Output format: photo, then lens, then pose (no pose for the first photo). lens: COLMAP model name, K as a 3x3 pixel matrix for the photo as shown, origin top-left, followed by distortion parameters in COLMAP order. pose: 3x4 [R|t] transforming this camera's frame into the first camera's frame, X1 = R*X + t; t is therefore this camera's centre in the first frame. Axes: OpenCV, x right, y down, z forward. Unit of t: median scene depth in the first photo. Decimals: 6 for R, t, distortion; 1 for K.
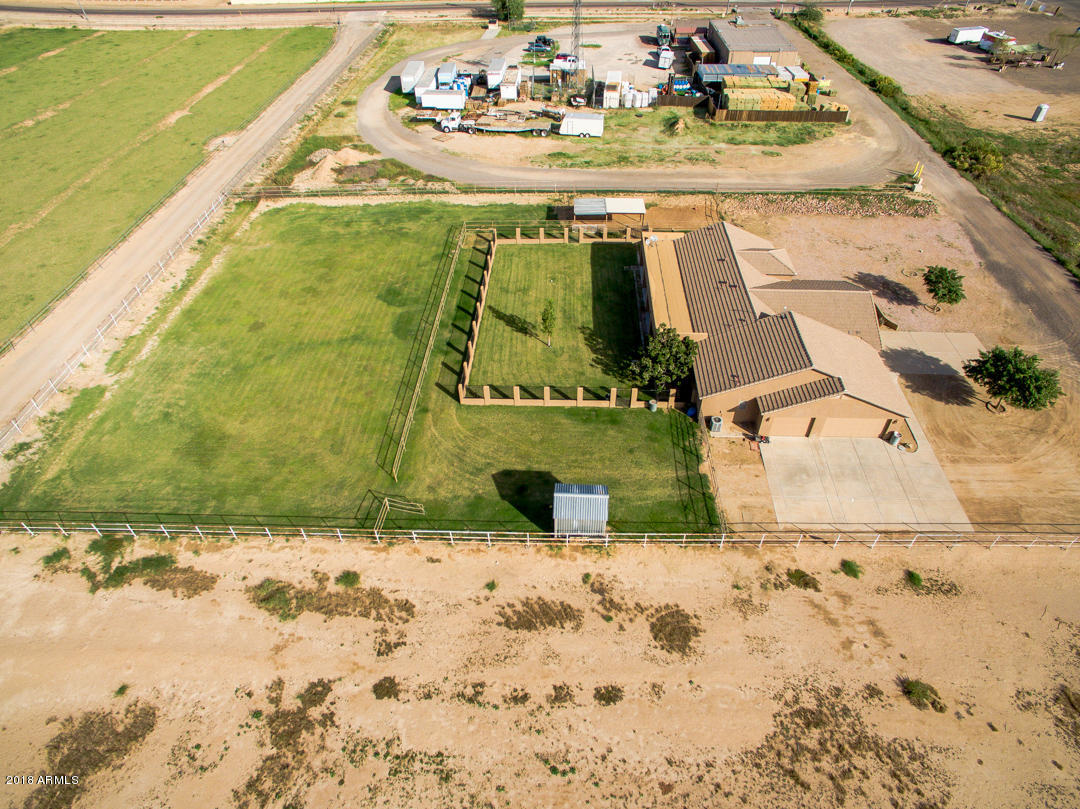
lens RADIAL K [[638.4, 0, 537.7], [0, 638.4, 417.4], [0, 0, 1]] dist [-0.104157, 0.066653]
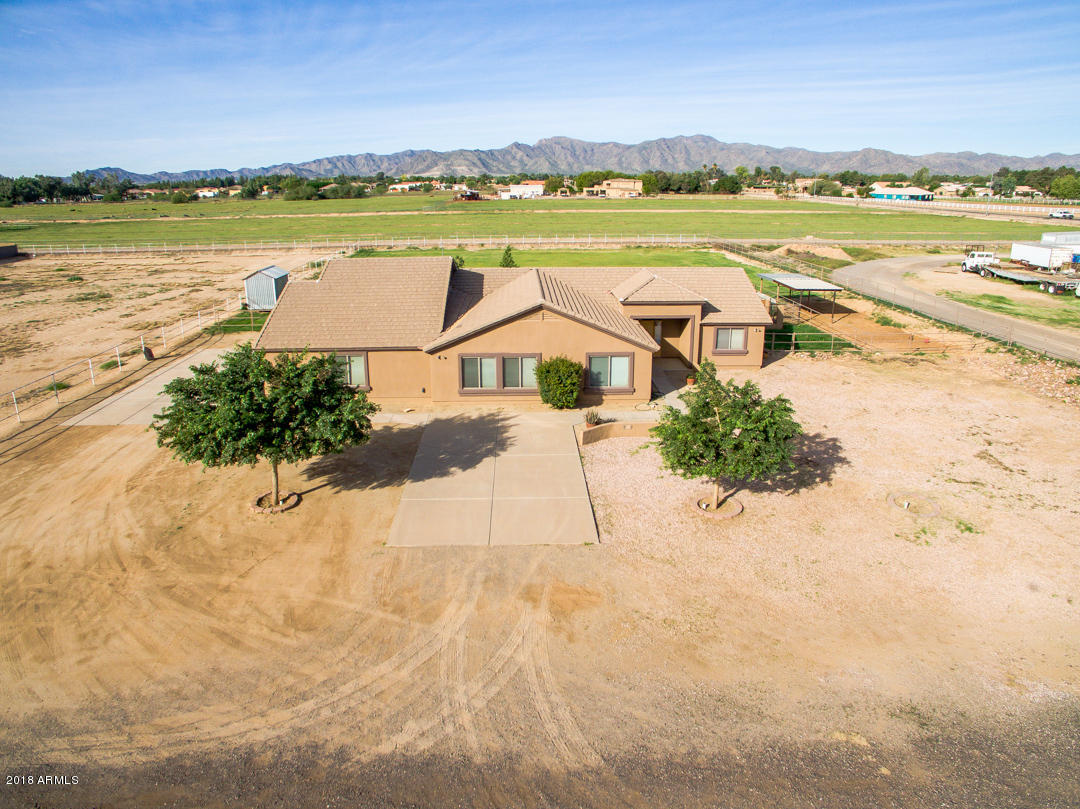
lens RADIAL K [[638.4, 0, 542.5], [0, 638.4, 404.1], [0, 0, 1]] dist [-0.104157, 0.066653]
pose [[0.086173, 0.356905, -0.930158, 1.187164], [-0.686608, 0.697782, 0.204131, -0.280944], [0.721902, 0.621063, 0.305184, 1.014769]]
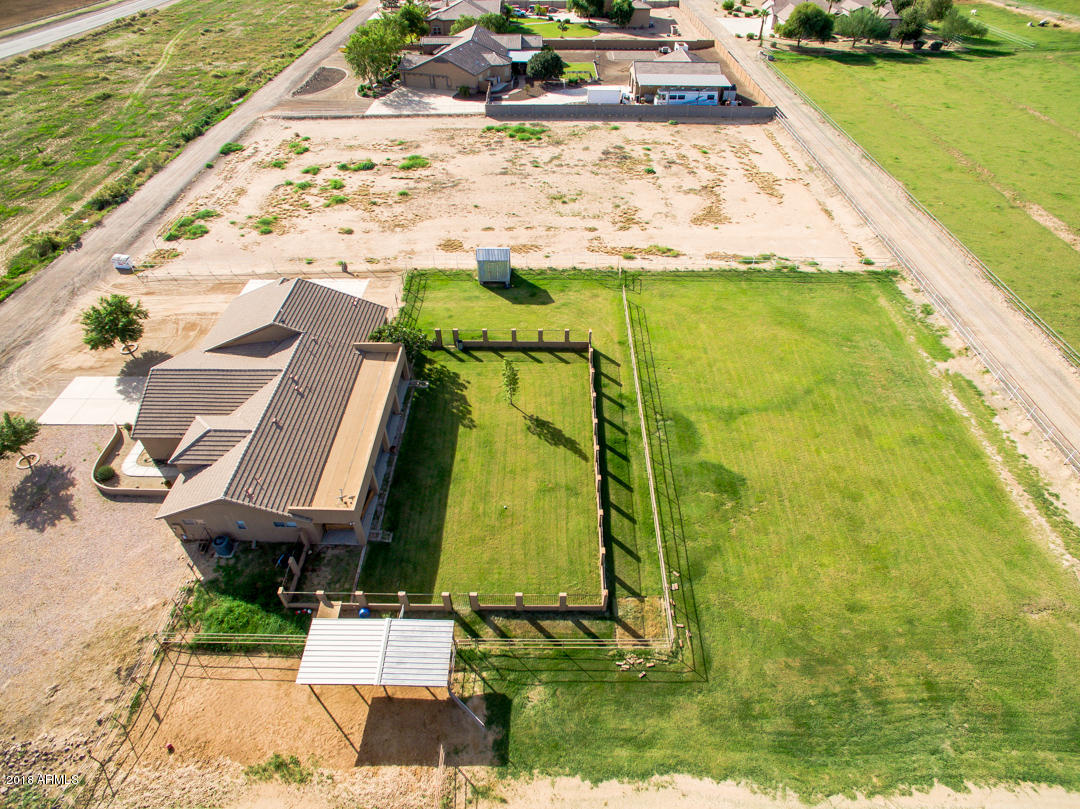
lens RADIAL K [[638.4, 0, 544.0], [0, 638.4, 408.0], [0, 0, 1]] dist [-0.104157, 0.066653]
pose [[-0.999135, 0.040236, -0.010495, -0.023728], [-0.007692, 0.069209, 0.997573, -1.246598], [0.040865, 0.996790, -0.068840, 1.294579]]
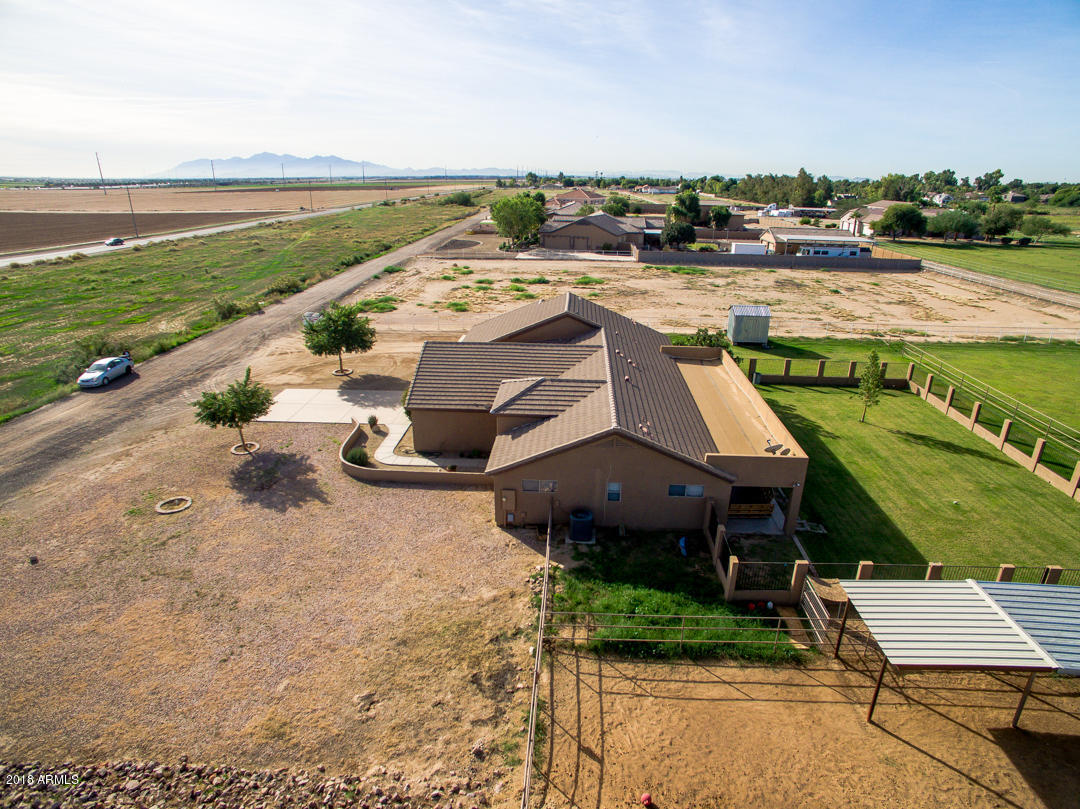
lens RADIAL K [[638.4, 0, 536.9], [0, 638.4, 408.0], [0, 0, 1]] dist [-0.104157, 0.066653]
pose [[-0.999812, 0.010411, 0.016372, 0.453245], [0.019271, 0.434848, 0.900298, -0.921711], [0.002254, 0.900444, -0.434967, 1.561621]]
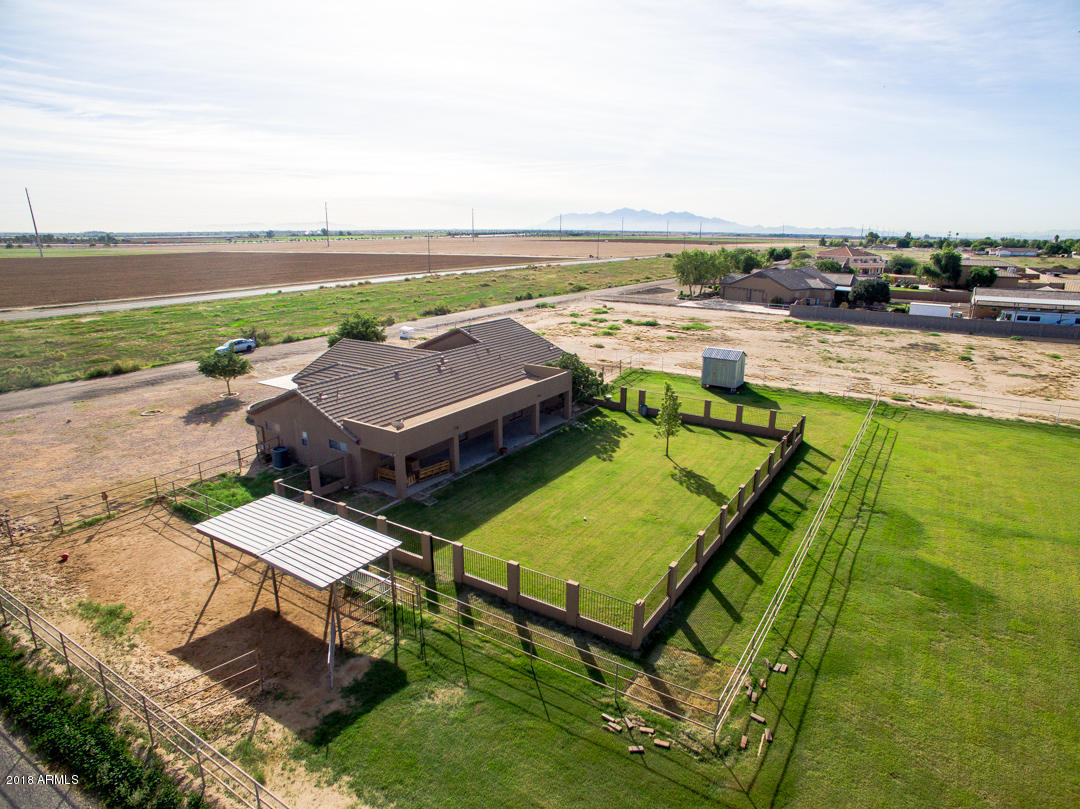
lens RADIAL K [[638.4, 0, 542.8], [0, 638.4, 399.2], [0, 0, 1]] dist [-0.104157, 0.066653]
pose [[-0.863566, -0.114231, 0.491126, -0.246388], [0.359204, 0.544191, 0.758175, -0.887776], [-0.353874, 0.831148, -0.428913, 1.571909]]
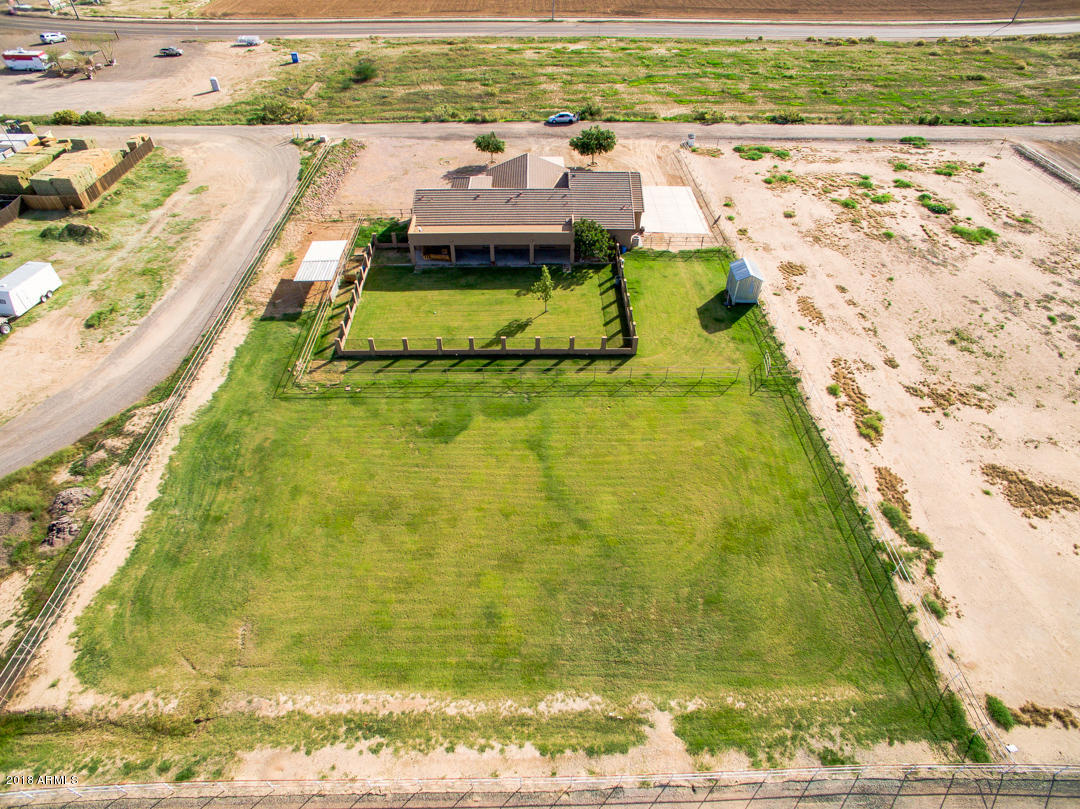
lens RADIAL K [[638.4, 0, 539.4], [0, 638.4, 413.7], [0, 0, 1]] dist [-0.104157, 0.066653]
pose [[-0.058215, -0.669957, 0.740114, -1.092744], [0.689004, 0.509524, 0.515421, -0.715931], [-0.722415, 0.539947, 0.431941, 0.763861]]
